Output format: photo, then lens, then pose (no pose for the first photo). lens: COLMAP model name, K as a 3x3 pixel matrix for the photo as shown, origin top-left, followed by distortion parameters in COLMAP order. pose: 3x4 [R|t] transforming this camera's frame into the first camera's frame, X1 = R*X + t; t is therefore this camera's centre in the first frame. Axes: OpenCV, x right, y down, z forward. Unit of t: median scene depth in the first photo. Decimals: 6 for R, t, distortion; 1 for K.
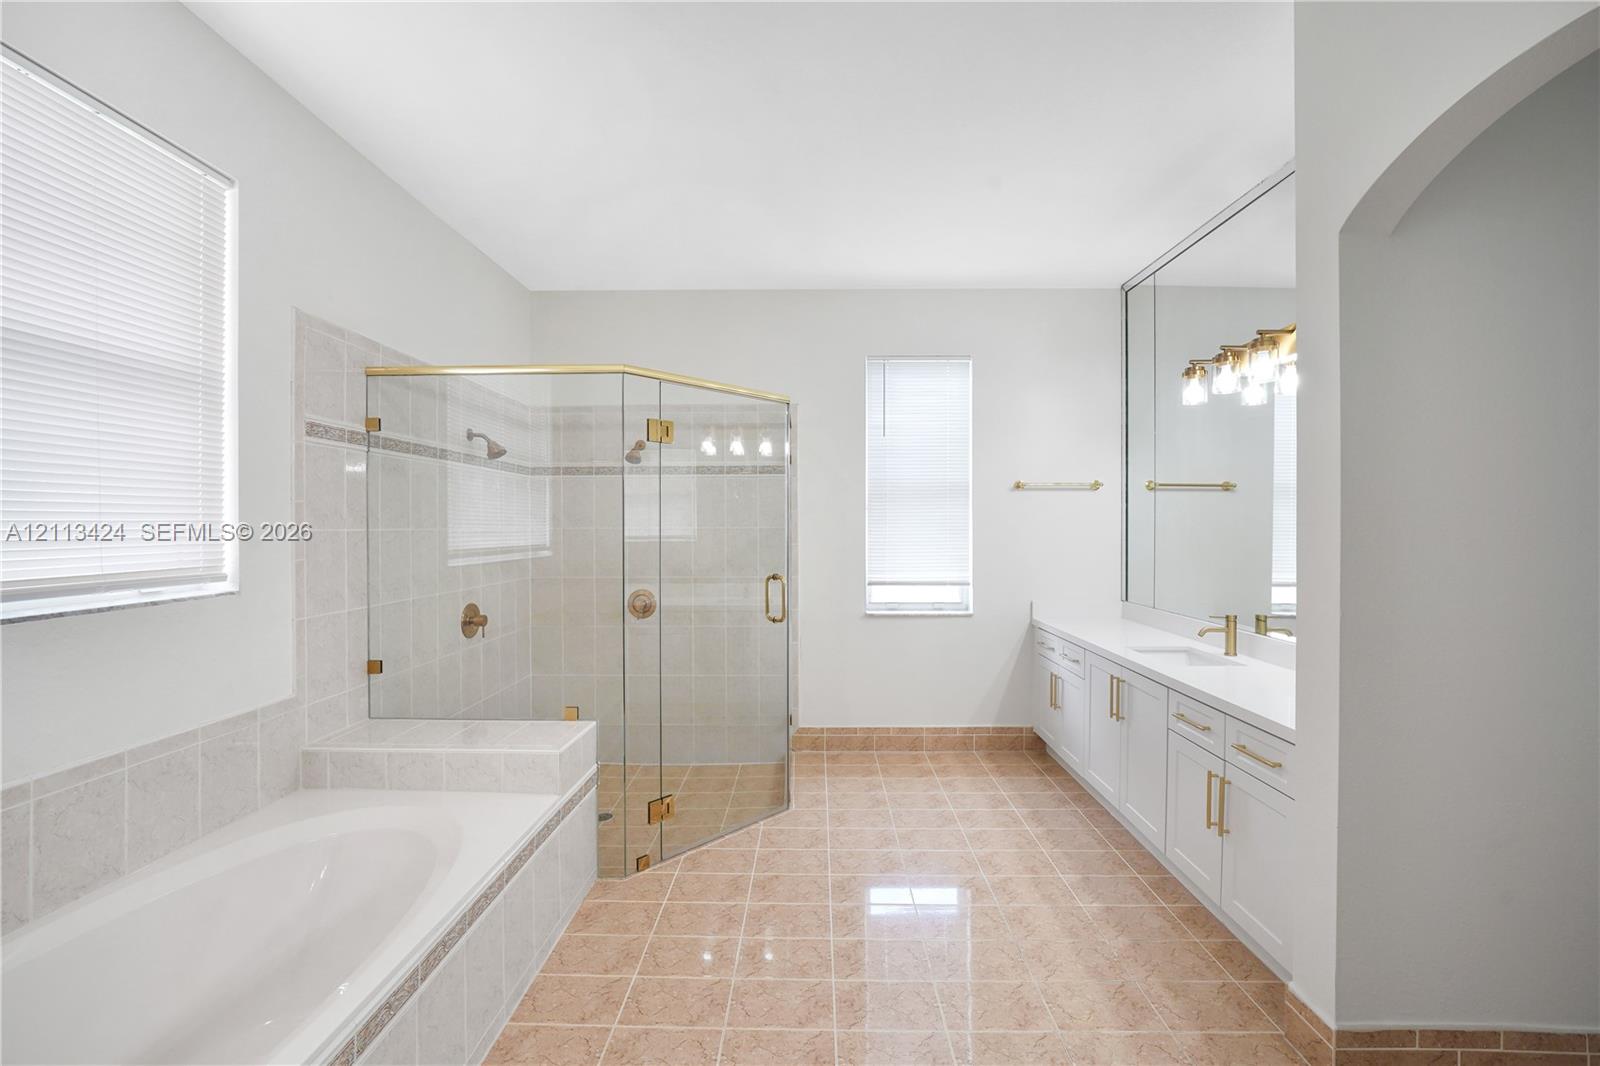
lens RADIAL K [[648.8, 0, 800.0], [0, 648.8, 533.0], [0, 0, 1]] dist [-0.000674, 0.000010]
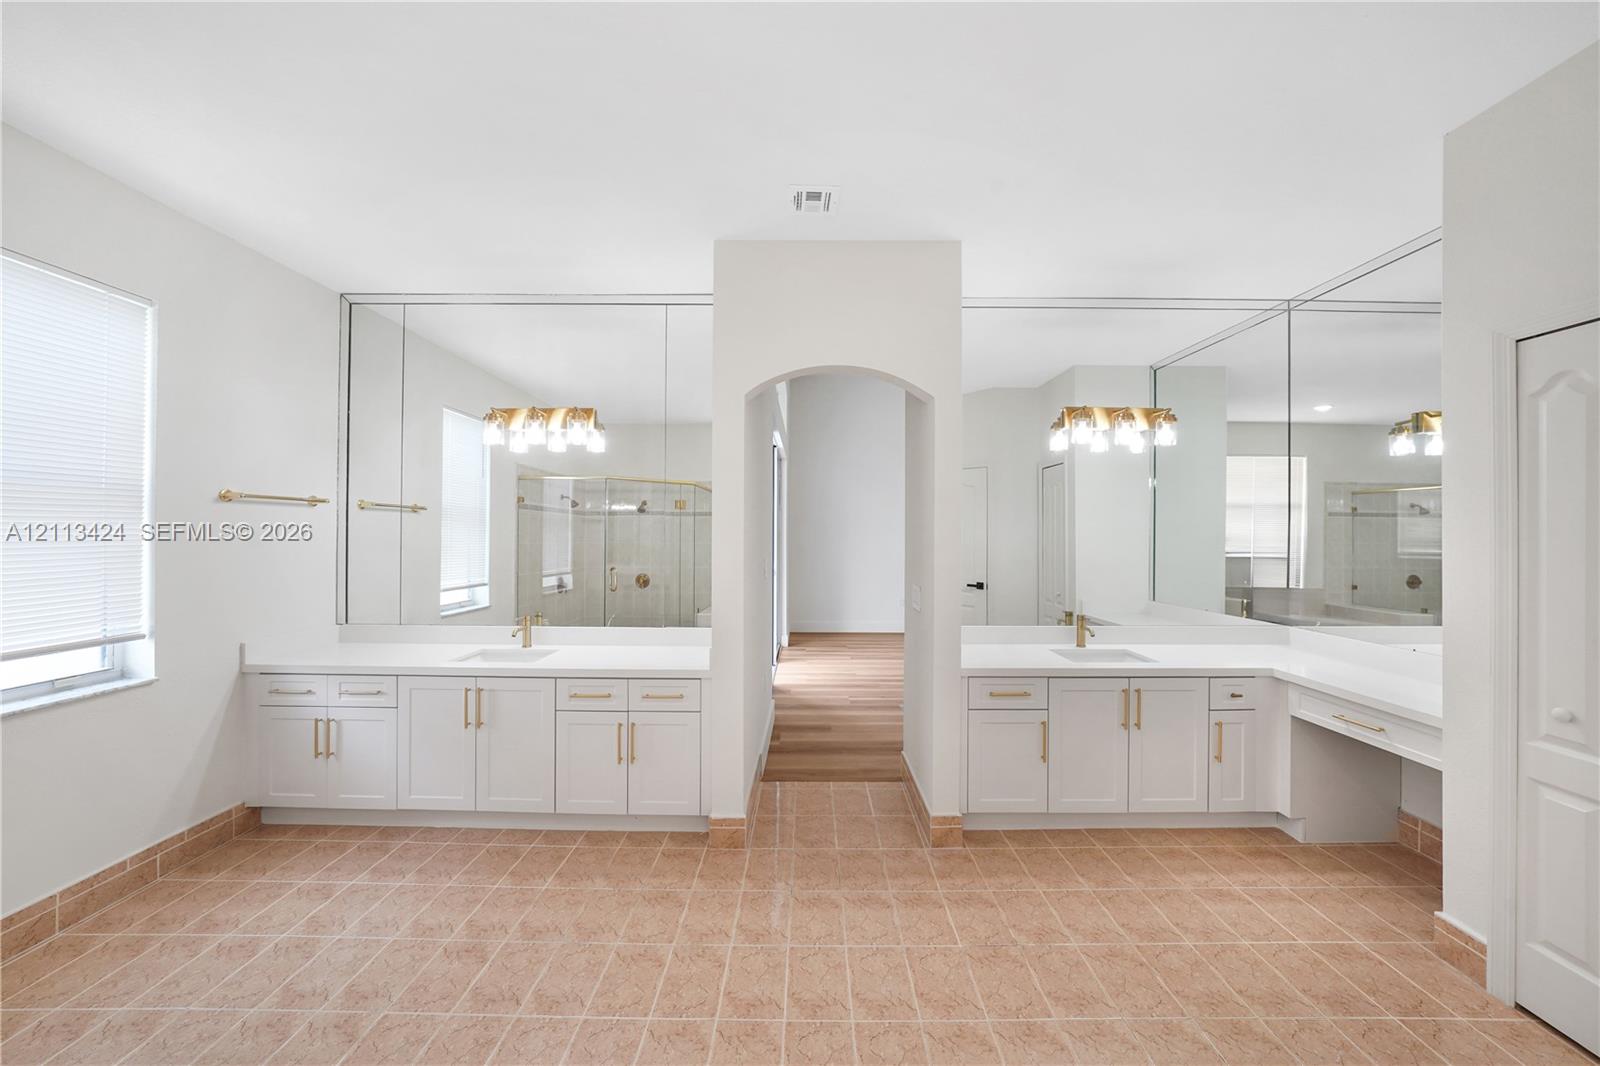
lens RADIAL K [[556.1, 0, 800.0], [0, 556.1, 533.0], [0, 0, 1]] dist [-0.000548, 0.003568]
pose [[0.029996, -0.000611, 0.999550, -0.323777], [0.007453, 0.999972, 0.000388, -0.026316], [-0.999522, 0.007438, 0.029999, 0.320774]]
